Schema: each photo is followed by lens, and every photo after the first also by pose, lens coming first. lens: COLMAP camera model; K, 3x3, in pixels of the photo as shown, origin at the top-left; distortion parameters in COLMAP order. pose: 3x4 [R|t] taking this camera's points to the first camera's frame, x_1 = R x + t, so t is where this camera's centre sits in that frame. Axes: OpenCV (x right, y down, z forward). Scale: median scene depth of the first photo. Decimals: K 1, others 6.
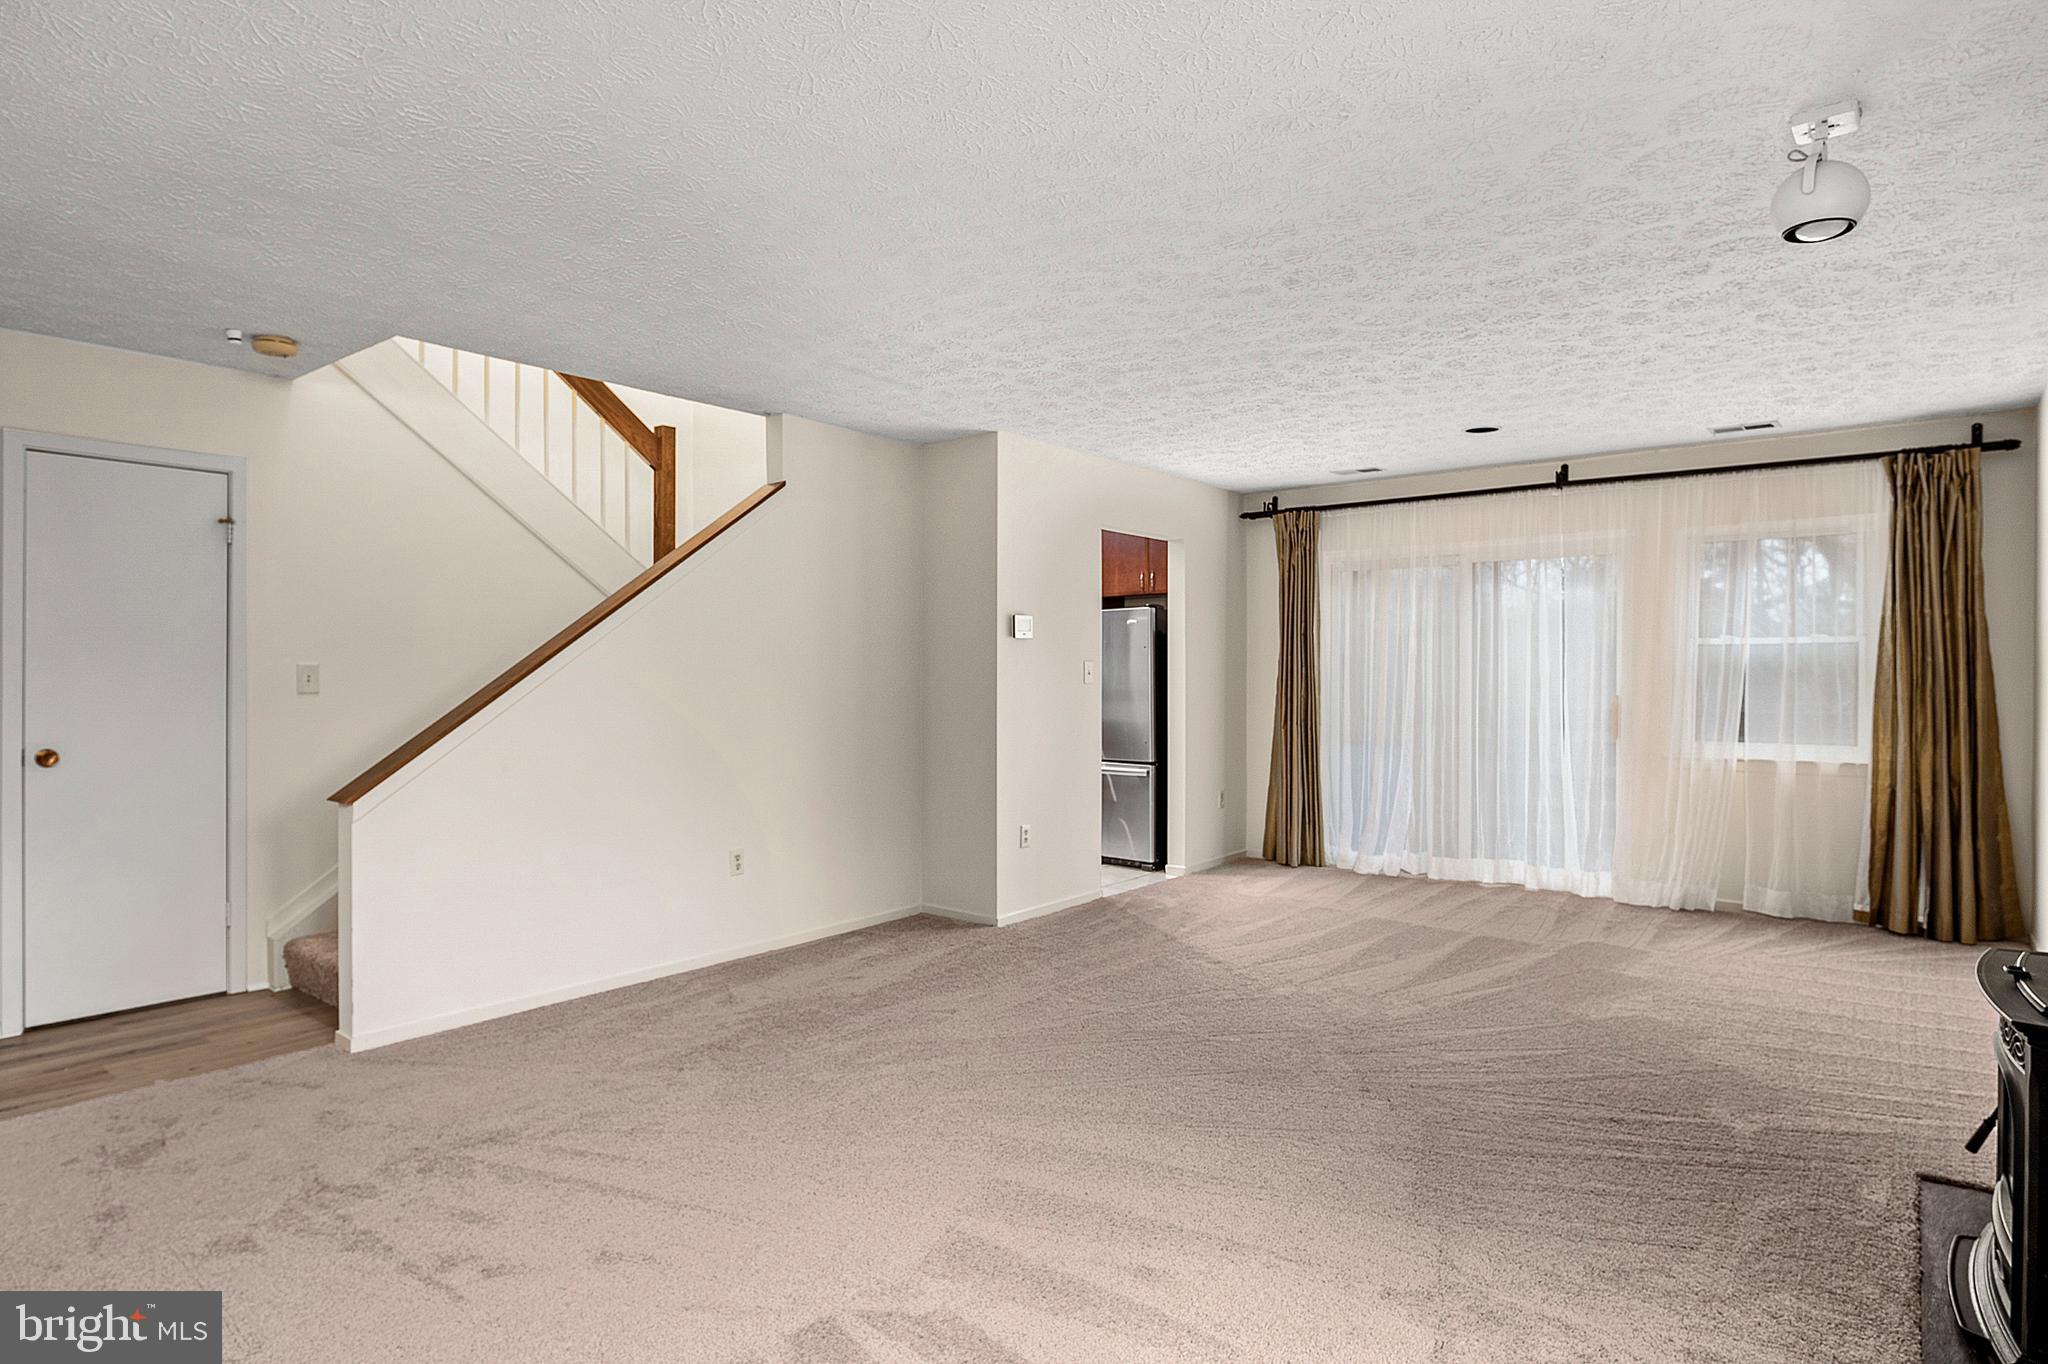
lens RADIAL K [[1116.4, 0, 1023.9], [0, 1116.4, 684.8], [0, 0, 1]] dist [-0.002746, -0.004131]
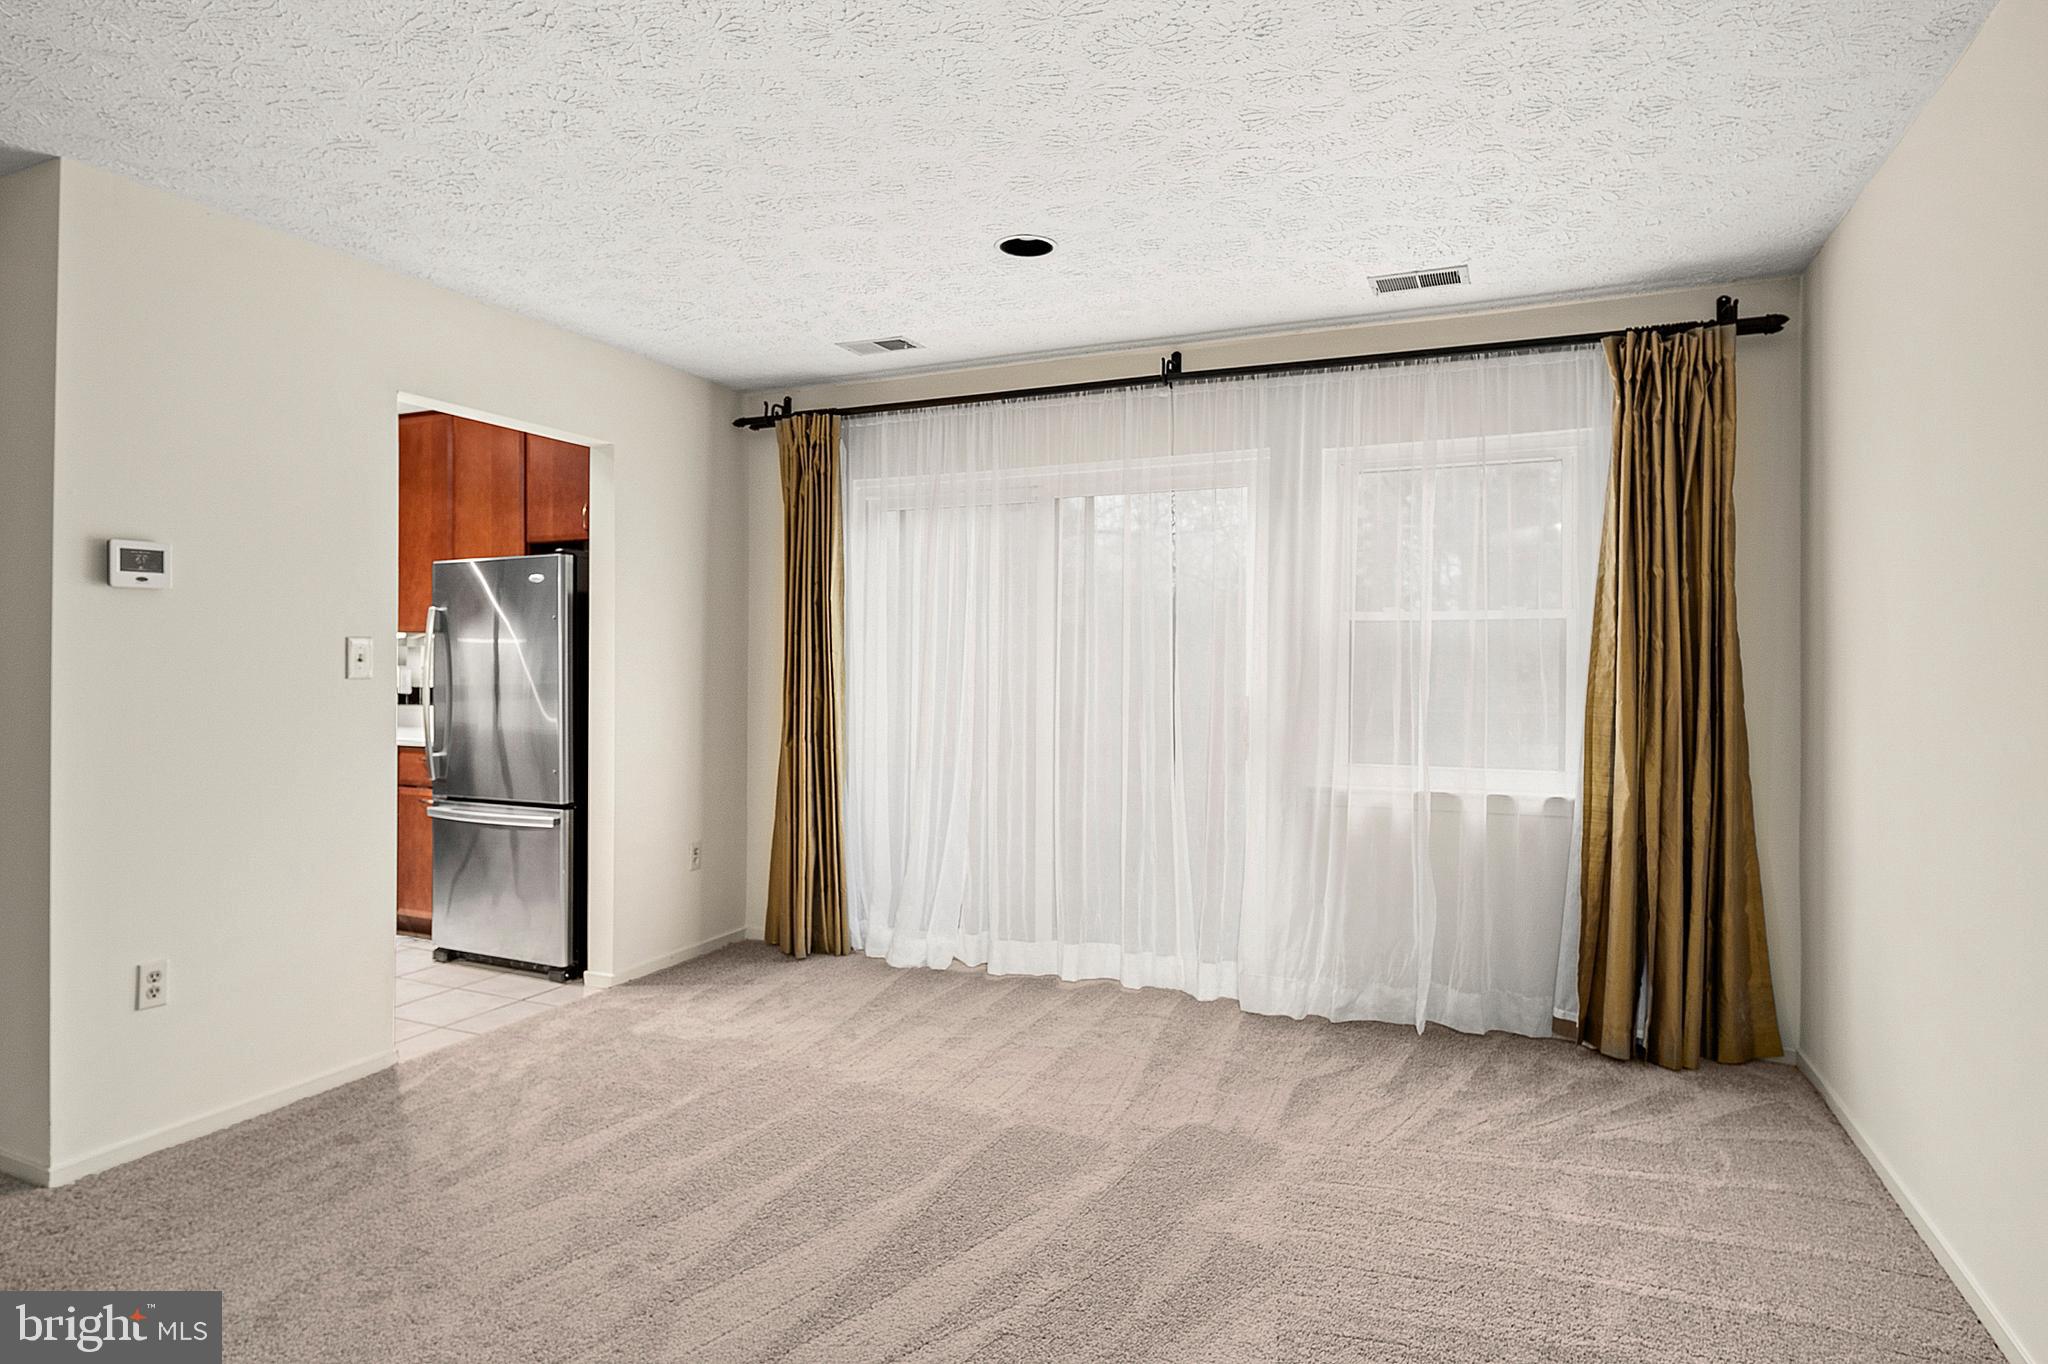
lens RADIAL K [[1116.4, 0, 1025.2], [0, 1116.4, 667.6], [0, 0, 1]] dist [-0.002746, -0.004131]
pose [[0.966043, 0.002752, 0.258366, 0.229477], [-0.000940, 0.999974, -0.007140, -0.002356], [-0.258379, 0.006654, 0.966021, 0.385324]]
